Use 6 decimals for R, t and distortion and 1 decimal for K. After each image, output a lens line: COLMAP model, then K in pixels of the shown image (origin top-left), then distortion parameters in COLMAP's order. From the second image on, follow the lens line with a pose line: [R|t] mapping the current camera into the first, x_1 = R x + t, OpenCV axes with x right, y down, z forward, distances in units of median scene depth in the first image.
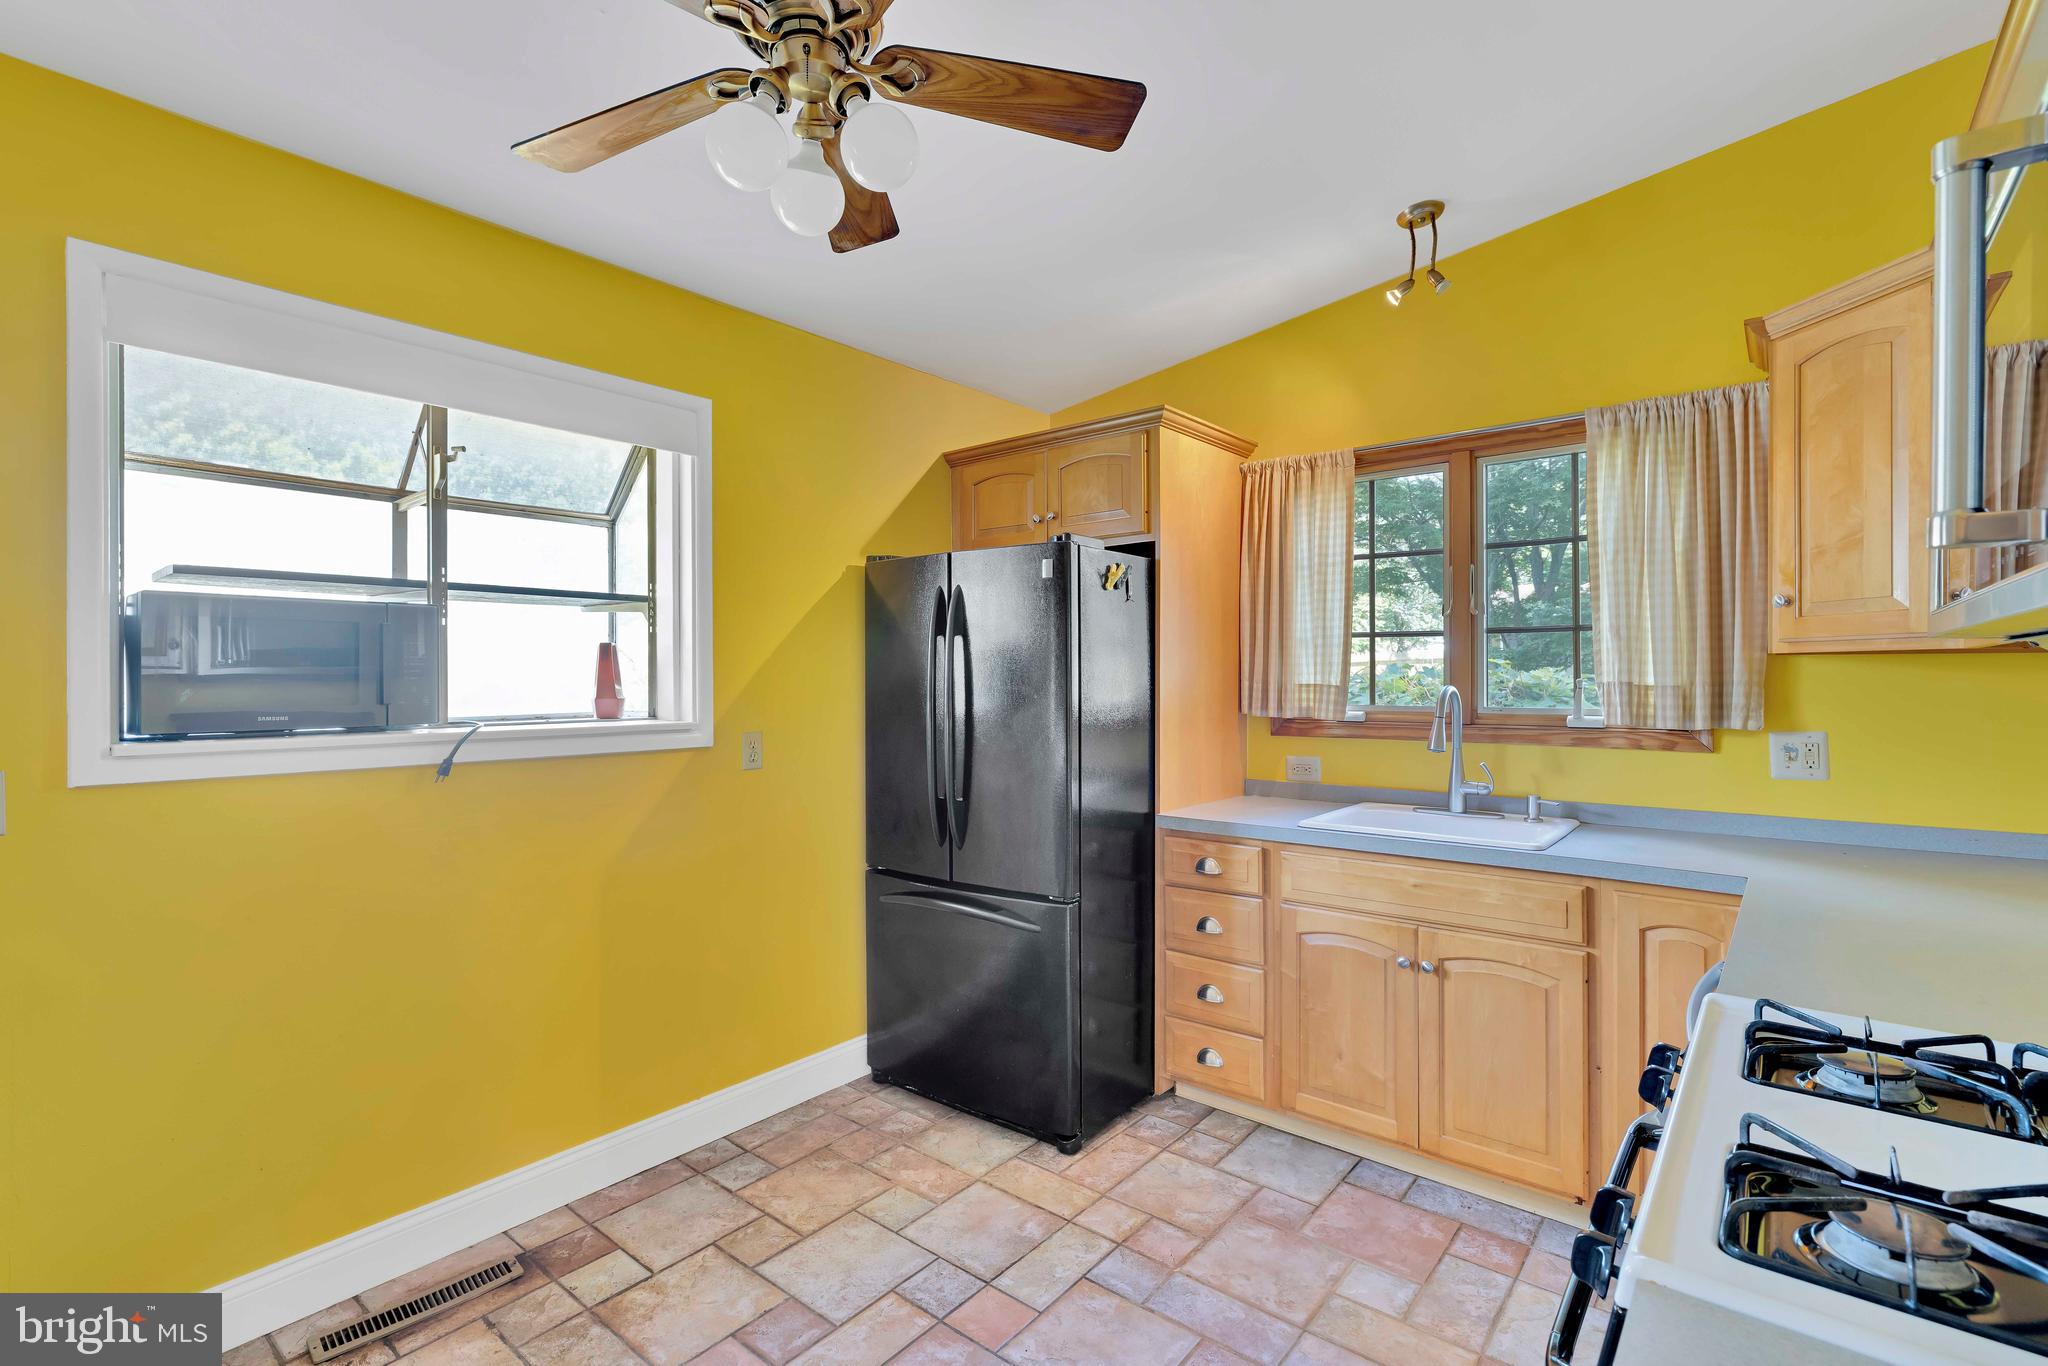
lens RADIAL K [[934.9, 0, 1028.3], [0, 934.9, 680.7], [0, 0, 1]] dist [-0.003857, 0.000679]
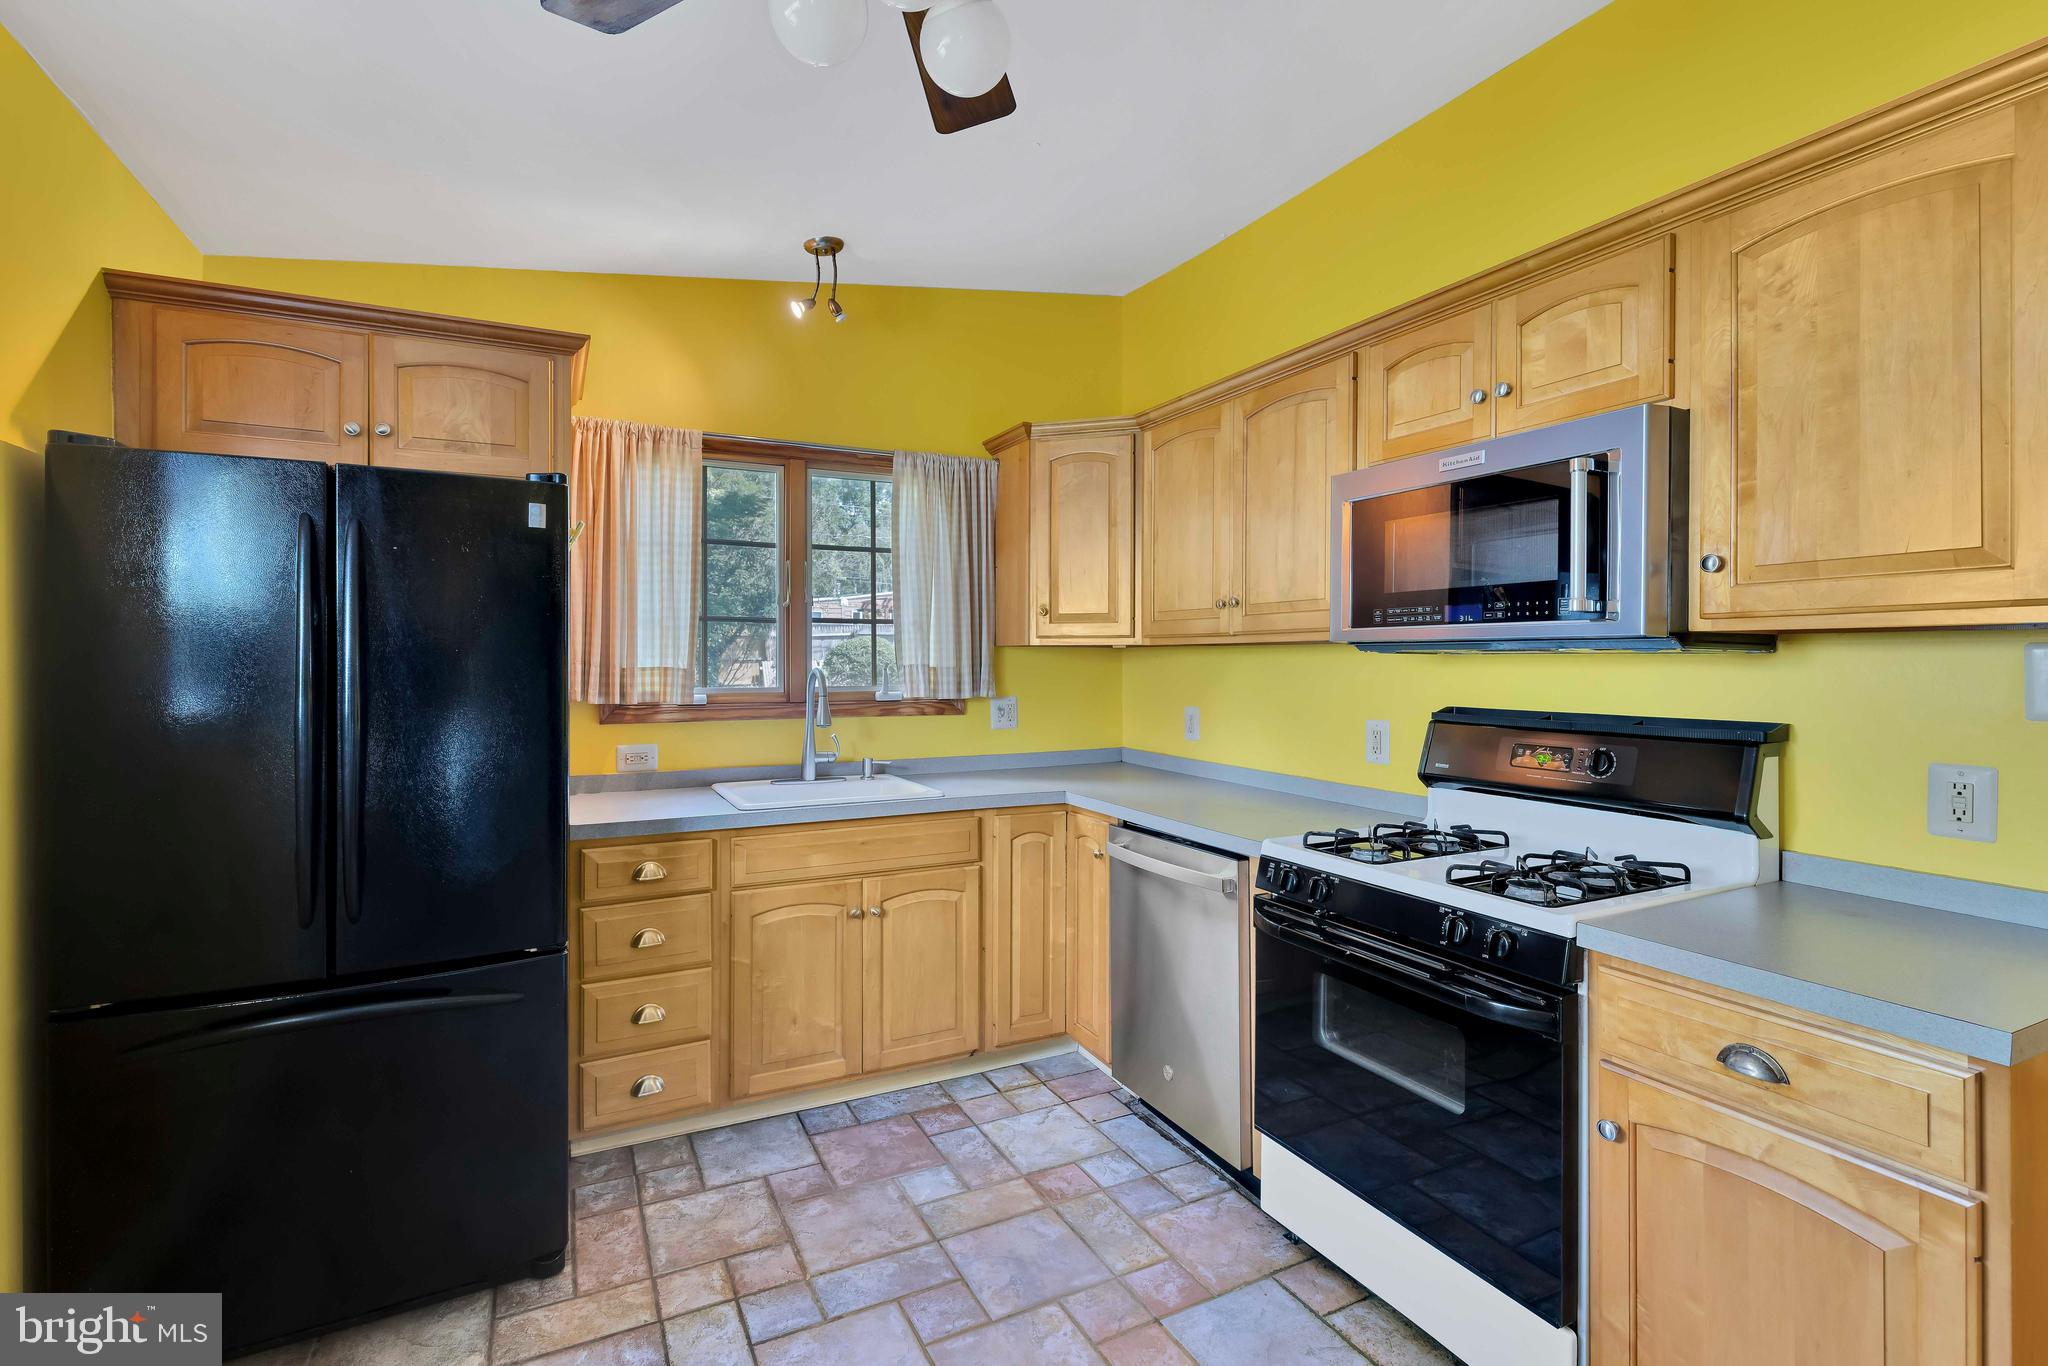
lens RADIAL K [[934.9, 0, 1025.3], [0, 934.9, 668.0], [0, 0, 1]] dist [-0.003857, 0.000679]
pose [[0.406679, -0.005257, 0.913556, -0.505840], [0.001979, 0.999986, 0.004874, 0.000232], [-0.913569, -0.000175, 0.406684, 0.328735]]
